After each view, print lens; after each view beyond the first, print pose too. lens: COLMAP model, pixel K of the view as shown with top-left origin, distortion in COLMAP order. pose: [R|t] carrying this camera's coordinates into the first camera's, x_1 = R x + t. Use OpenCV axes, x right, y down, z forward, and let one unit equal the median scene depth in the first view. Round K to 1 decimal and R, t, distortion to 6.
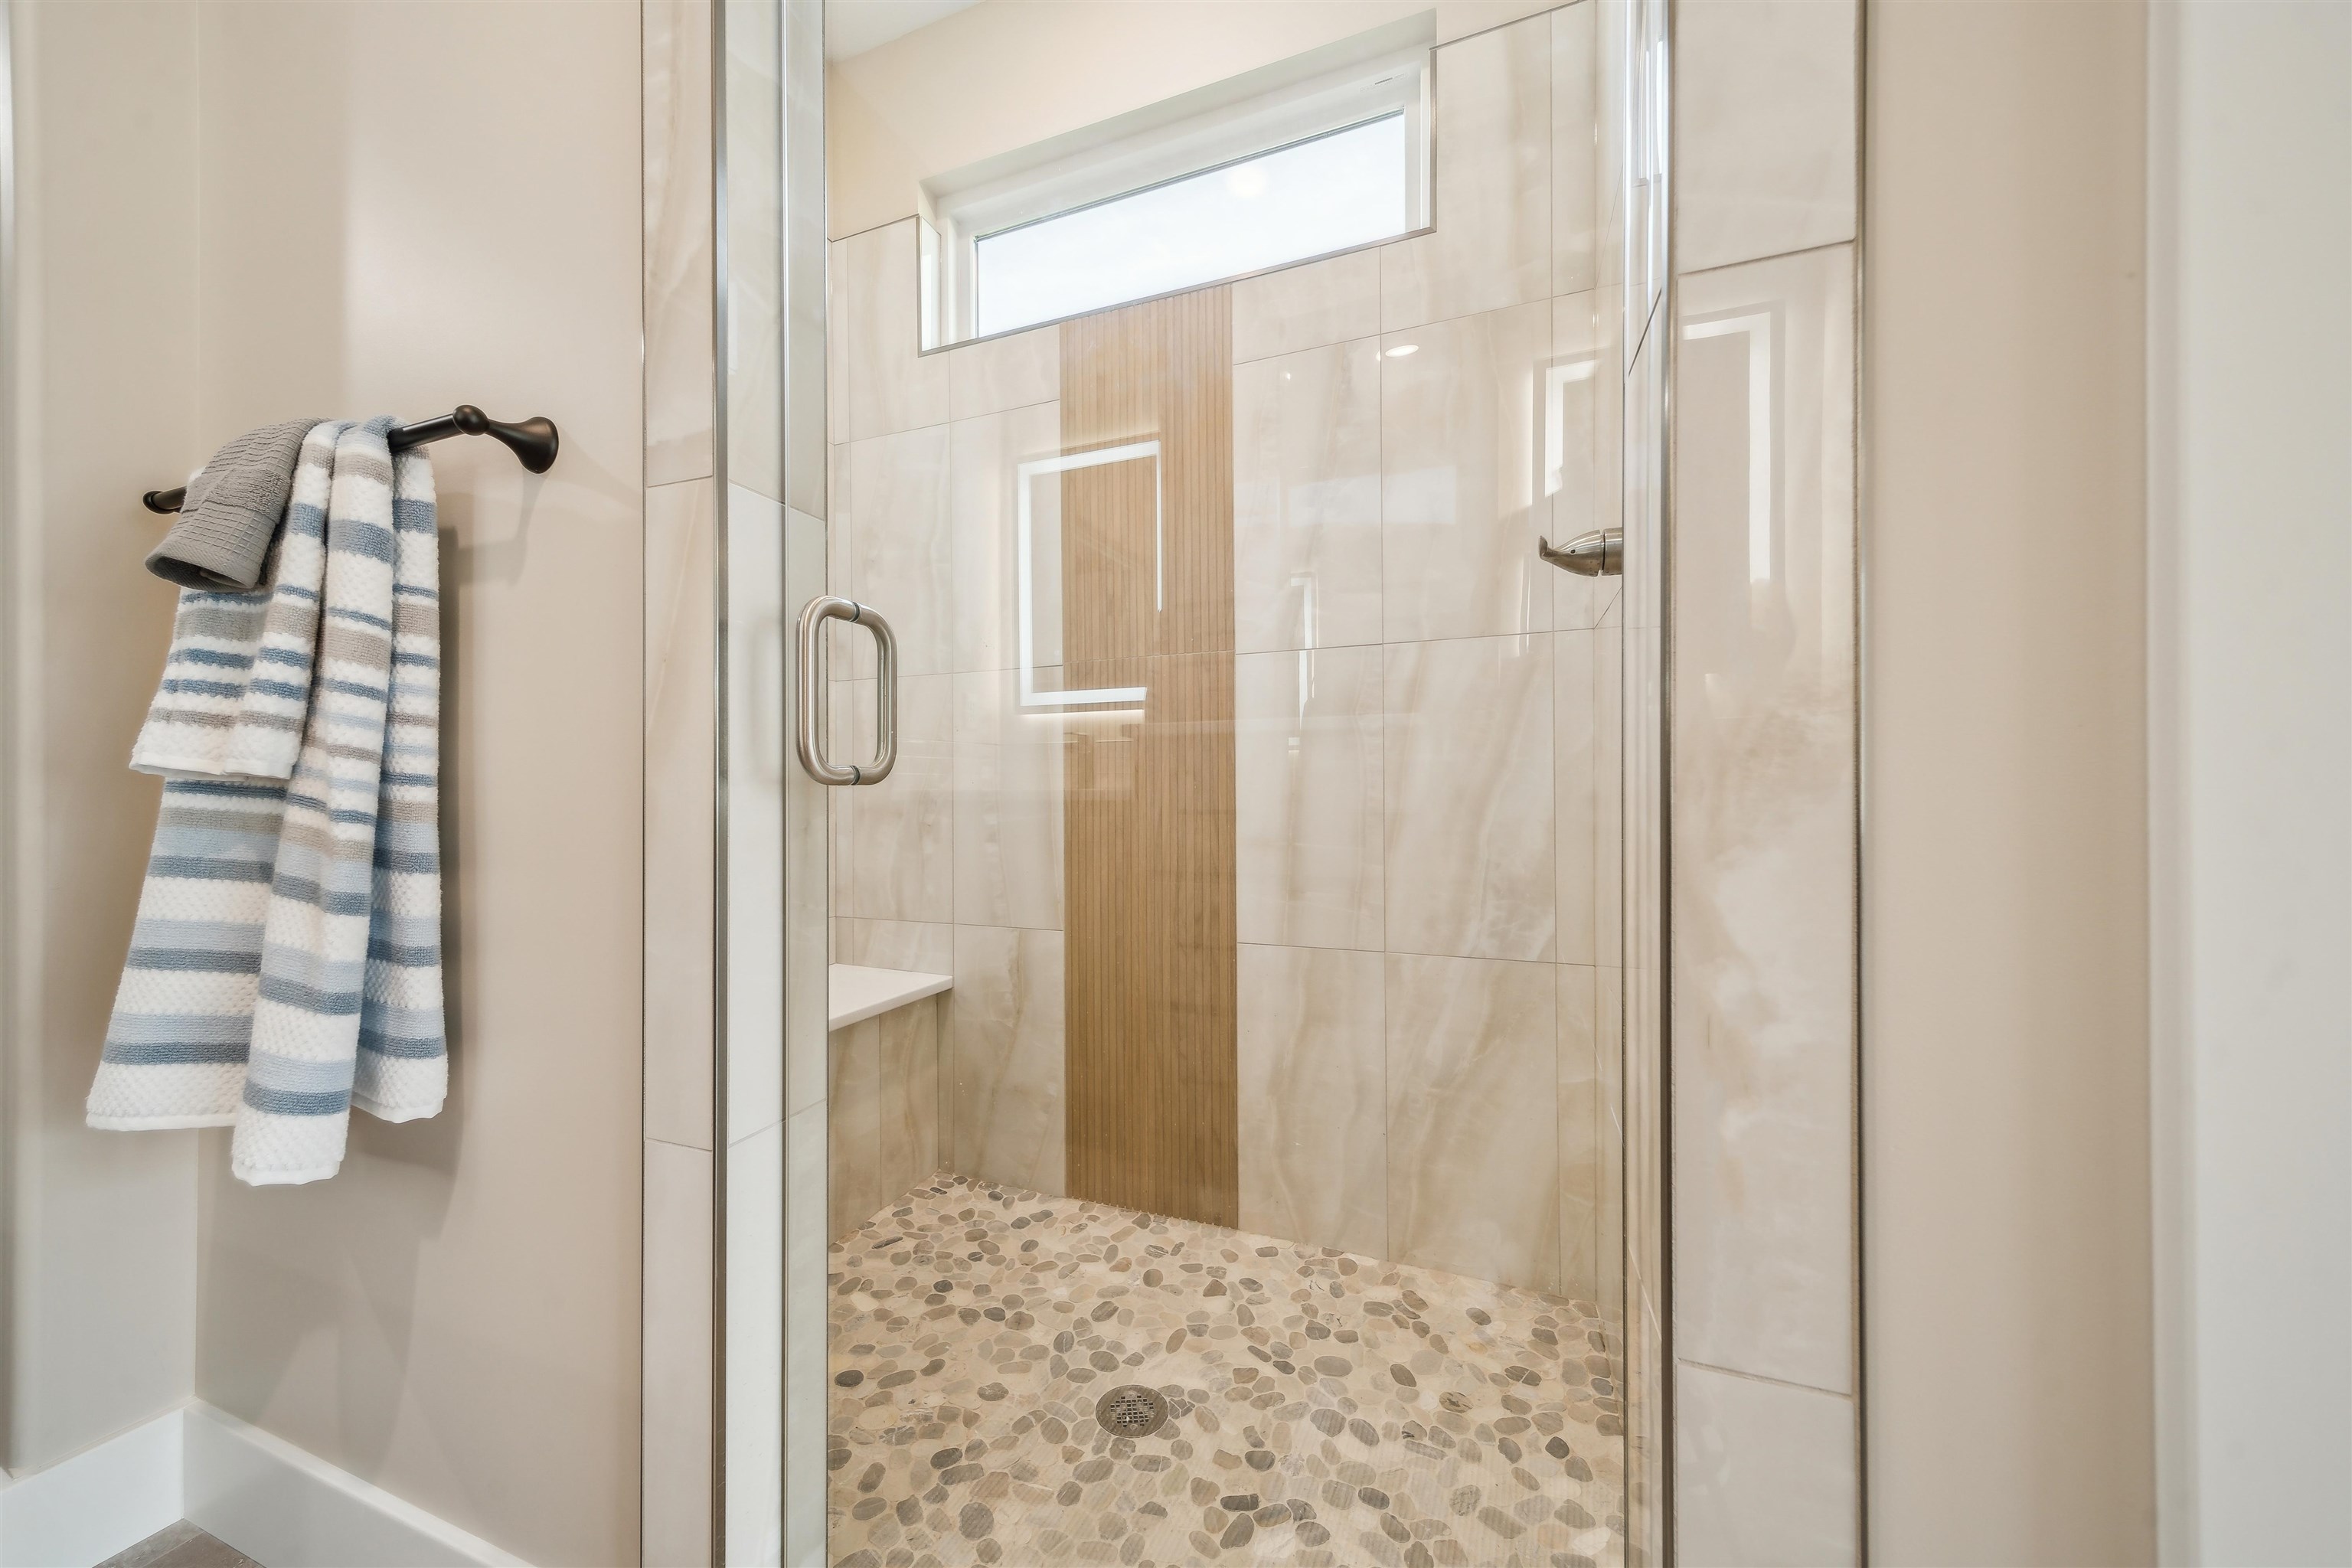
lens RADIAL K [[857.1, 0, 1158.1], [0, 857.1, 782.2], [0, 0, 1]] dist [0.008508, -0.000144]
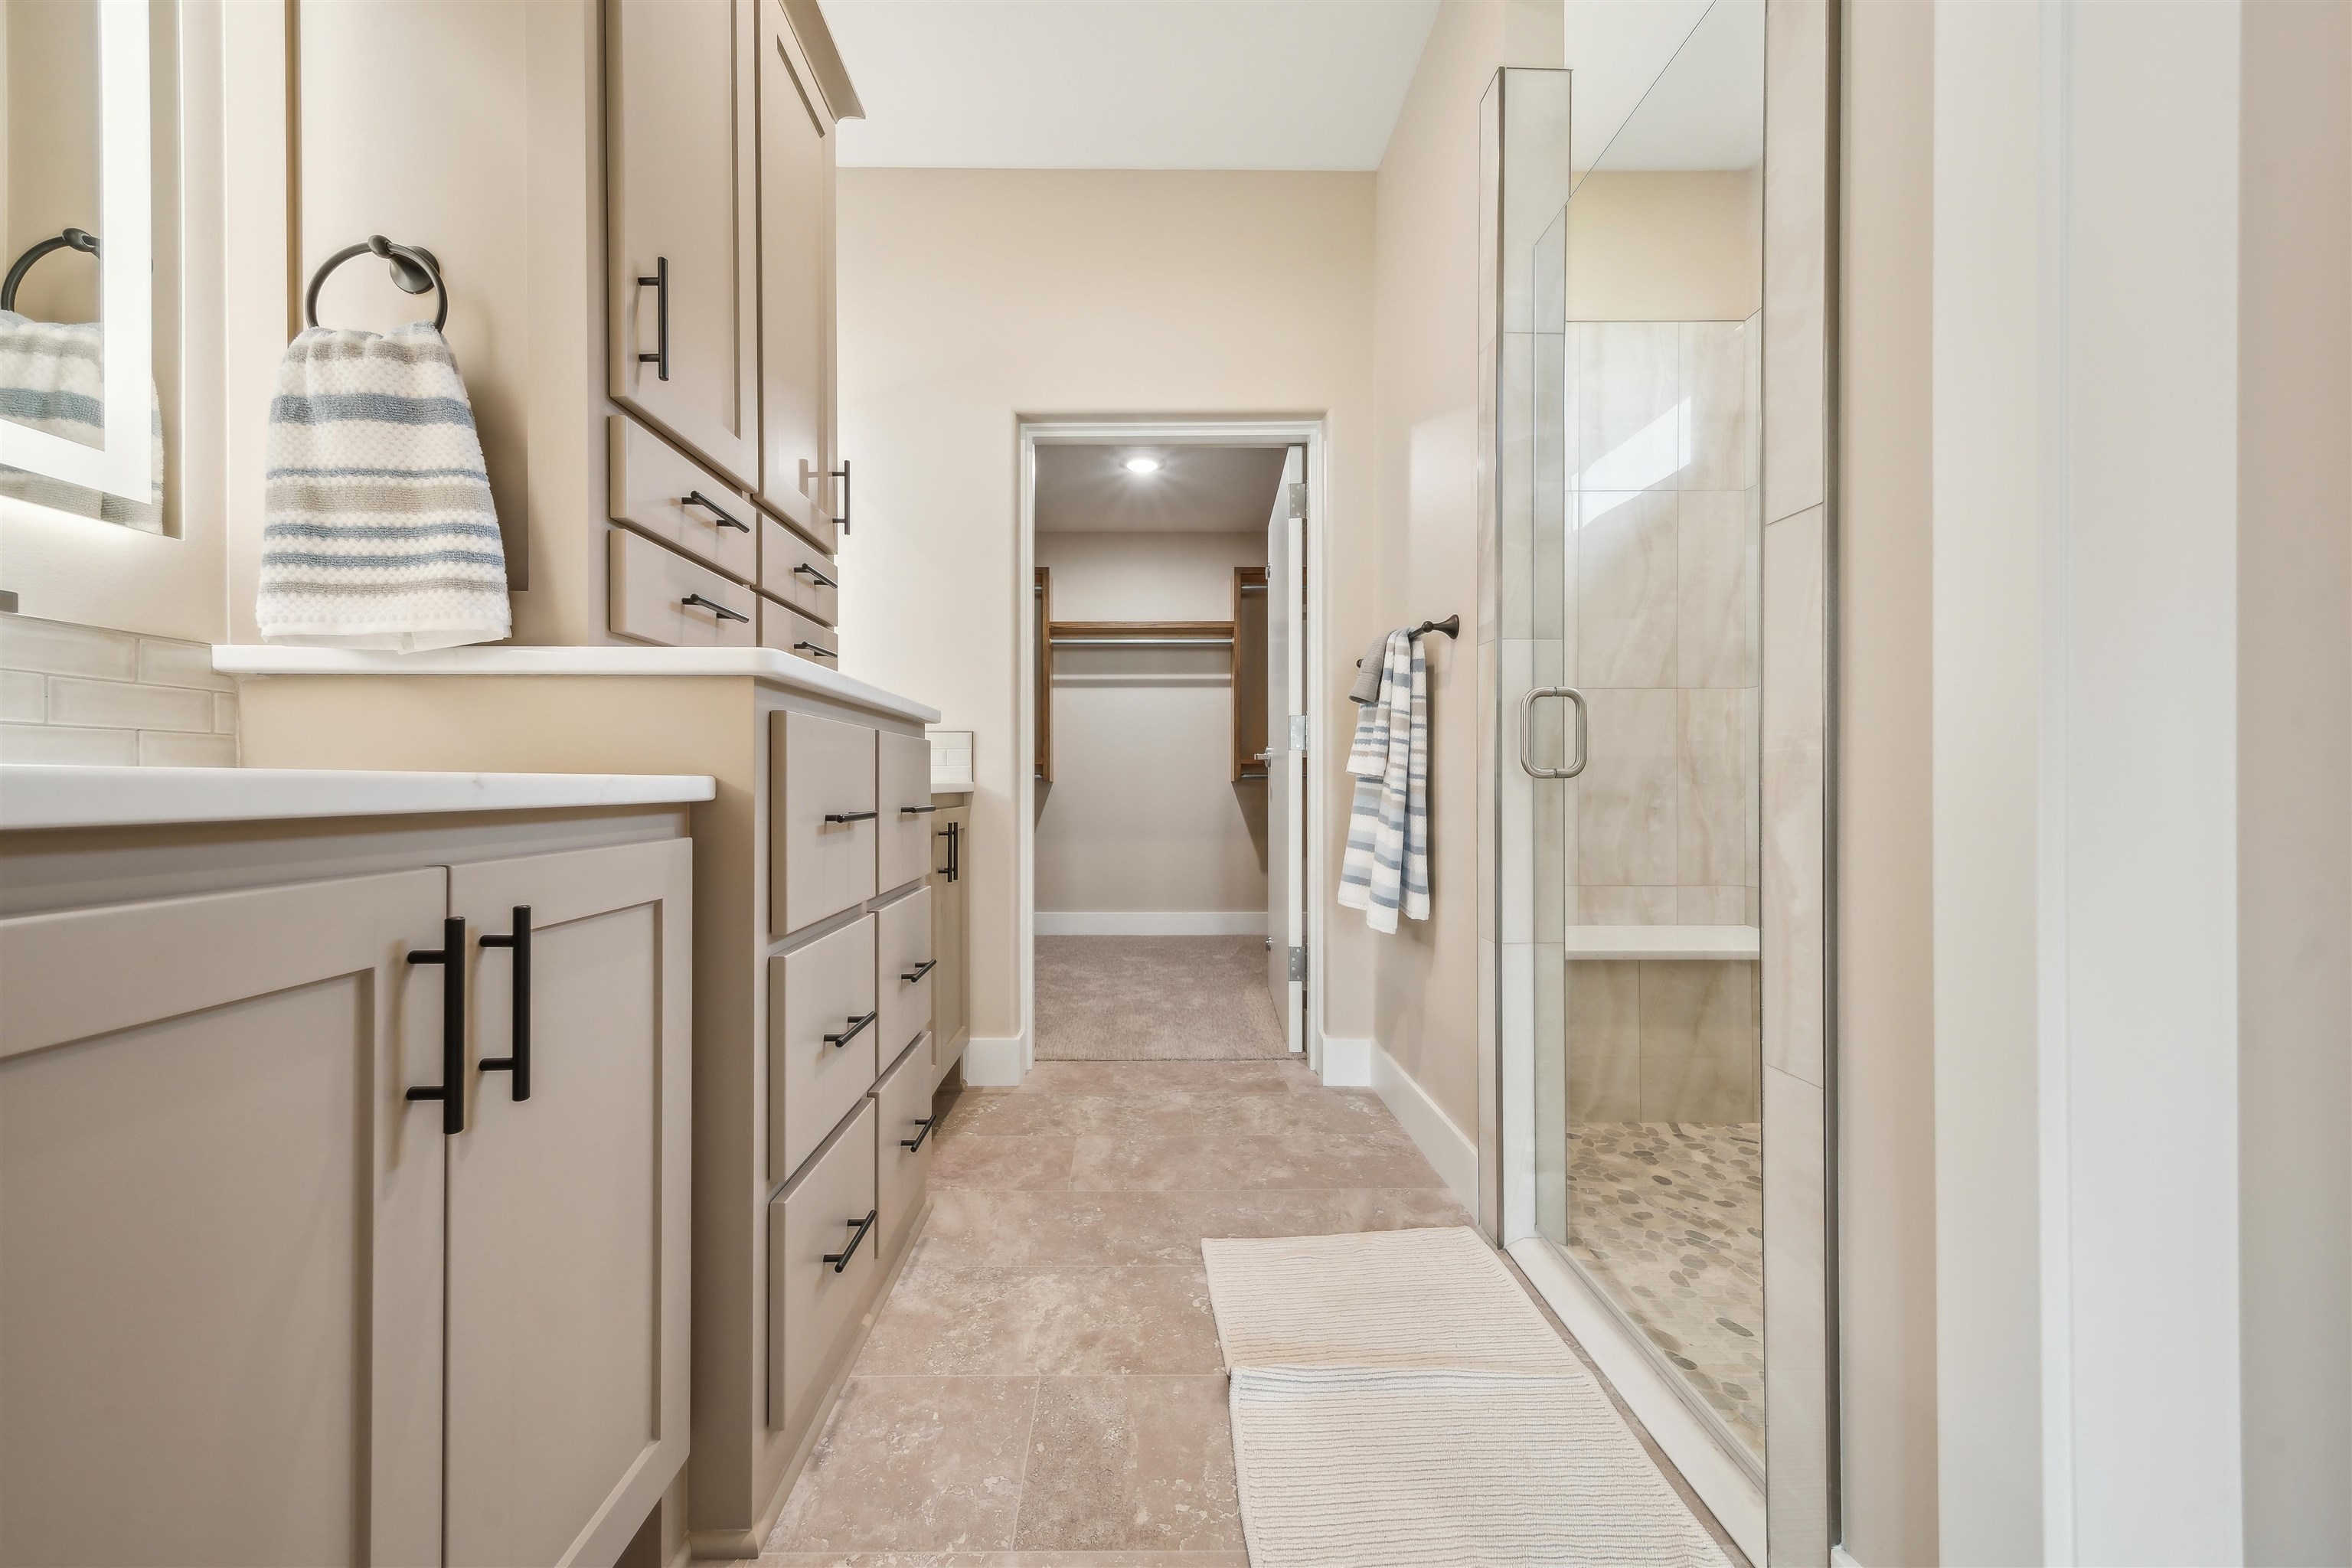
lens RADIAL K [[857.1, 0, 1158.1], [0, 857.1, 782.2], [0, 0, 1]] dist [0.008508, -0.000144]
pose [[0.394676, 0.003362, -0.918814, 1.040738], [0.002210, 0.999987, 0.004608, 0.000478], [0.918818, -0.003849, 0.394663, -0.598200]]
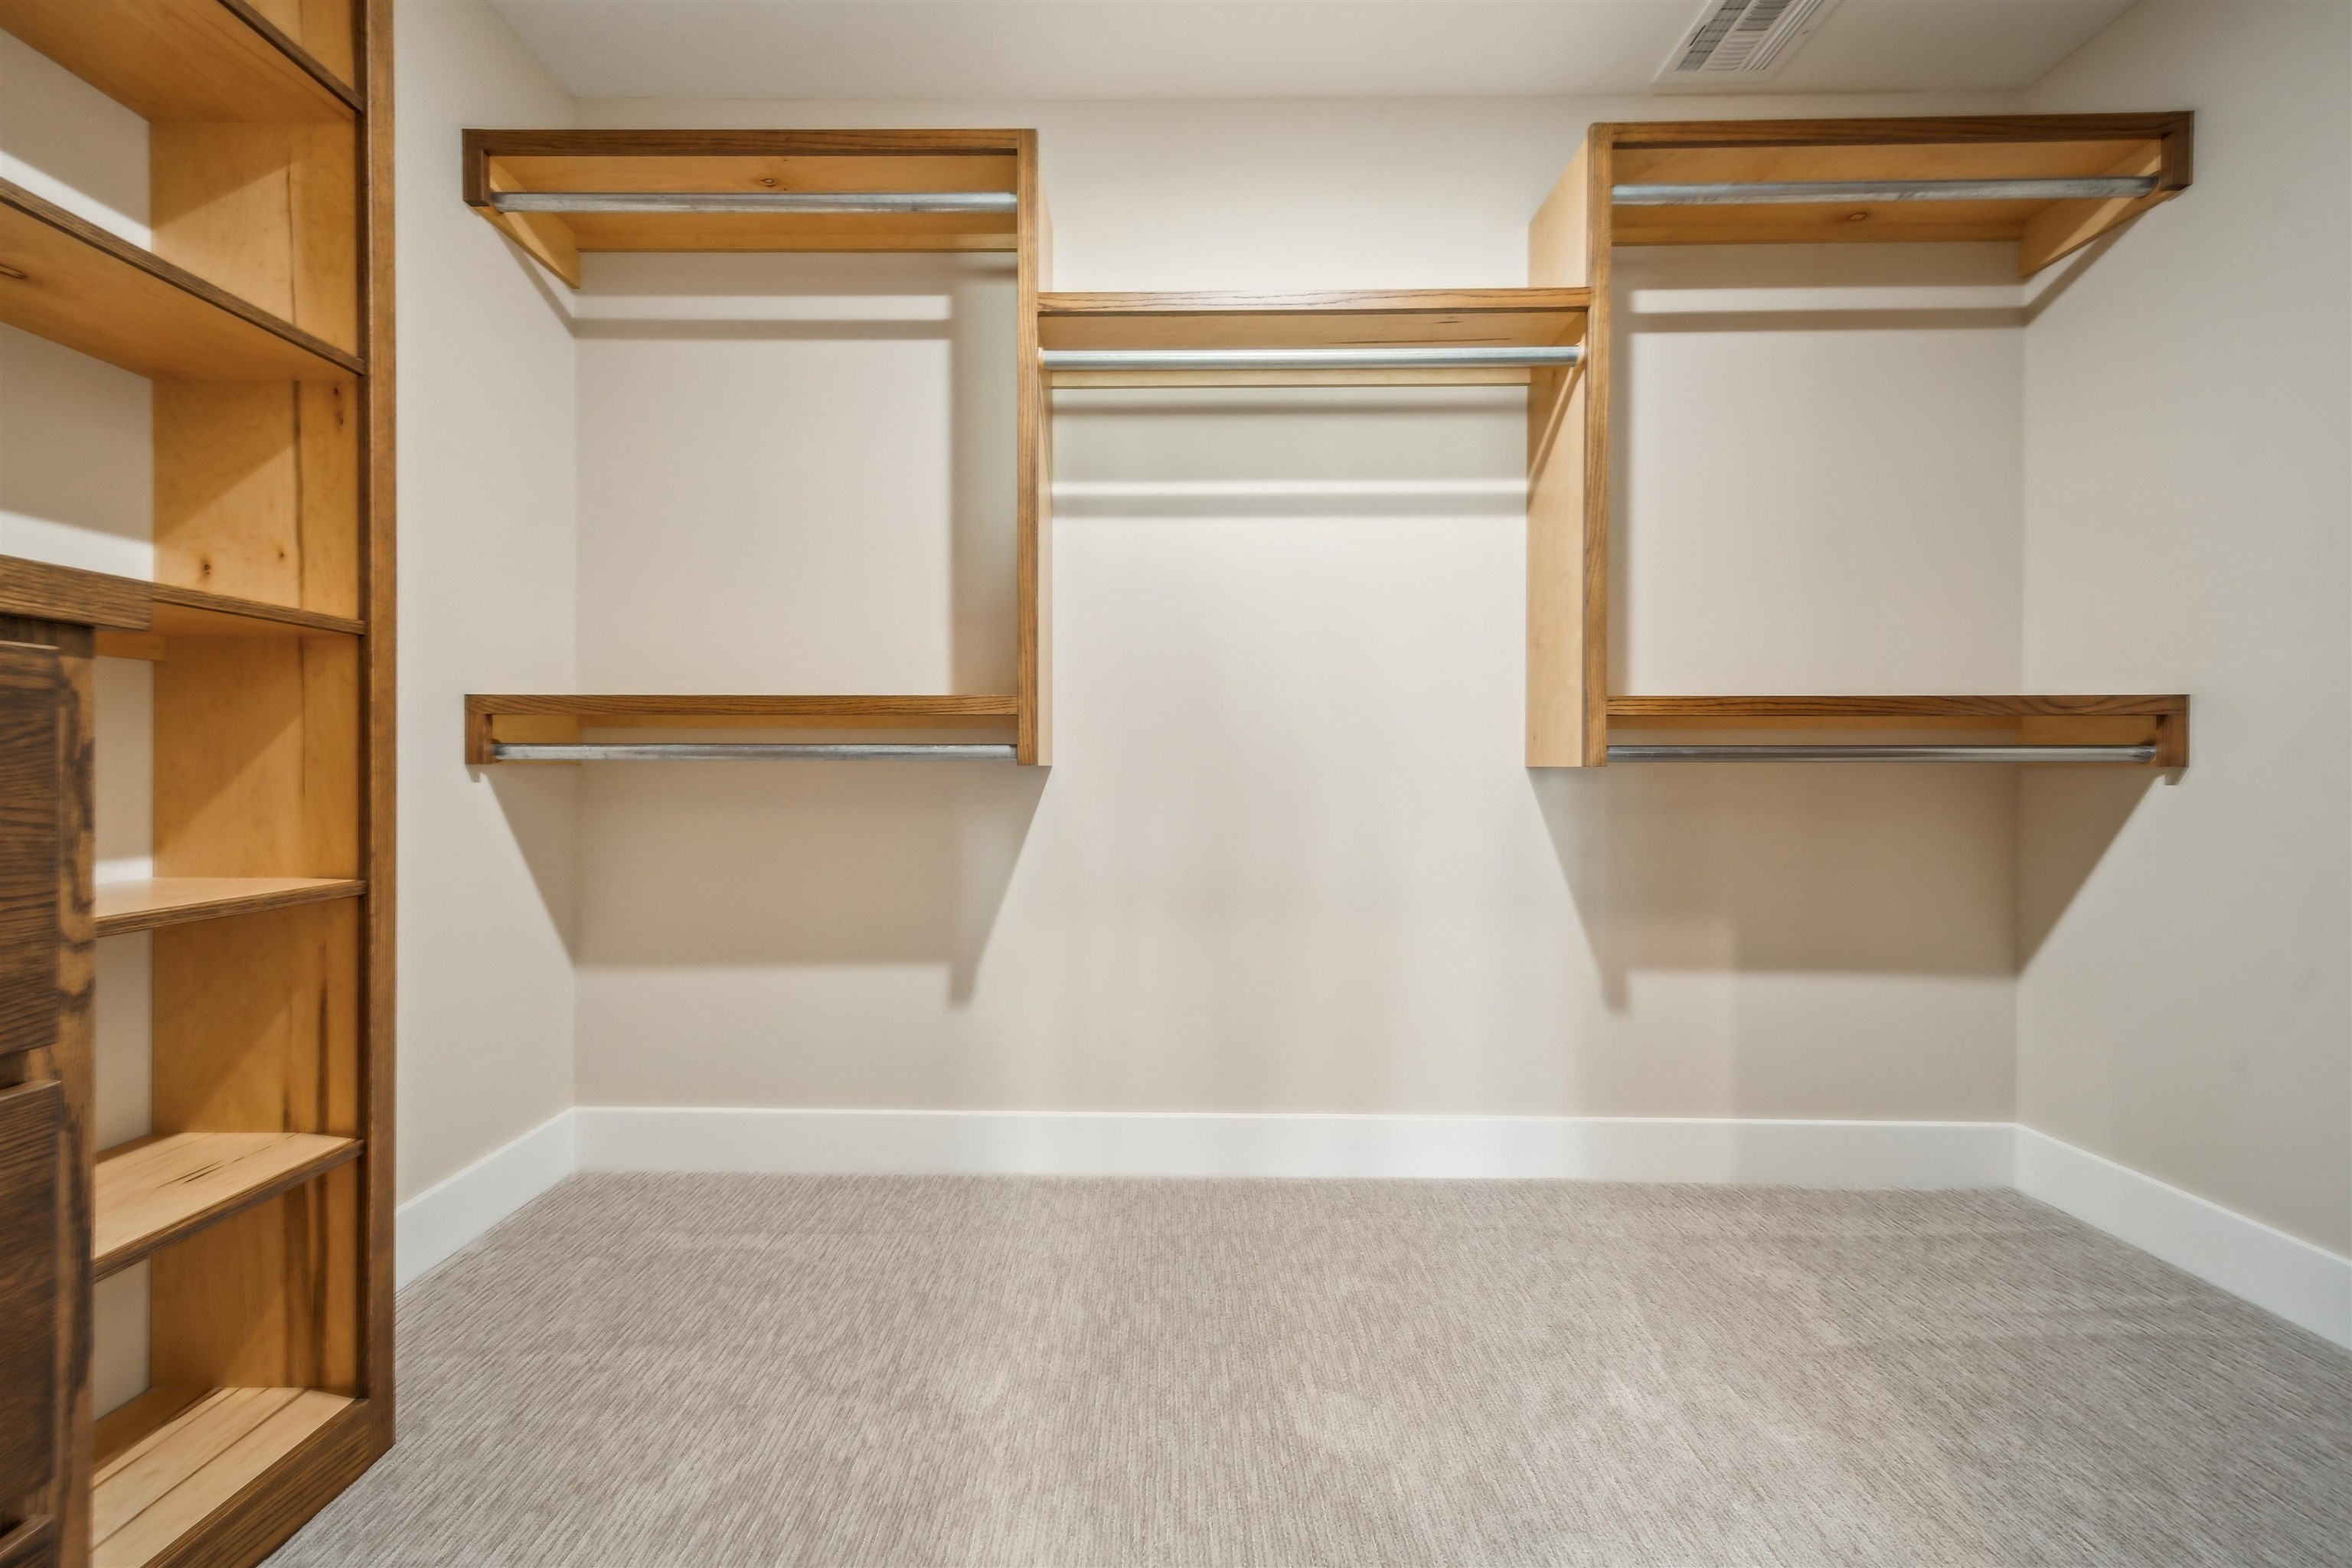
lens RADIAL K [[857.1, 0, 1158.1], [0, 857.1, 782.2], [0, 0, 1]] dist [0.008508, -0.000144]
pose [[0.374817, 0.007389, -0.927069, -2.686427], [0.001567, 0.999962, 0.008604, 0.031514], [0.927097, -0.004678, 0.374792, 0.554132]]
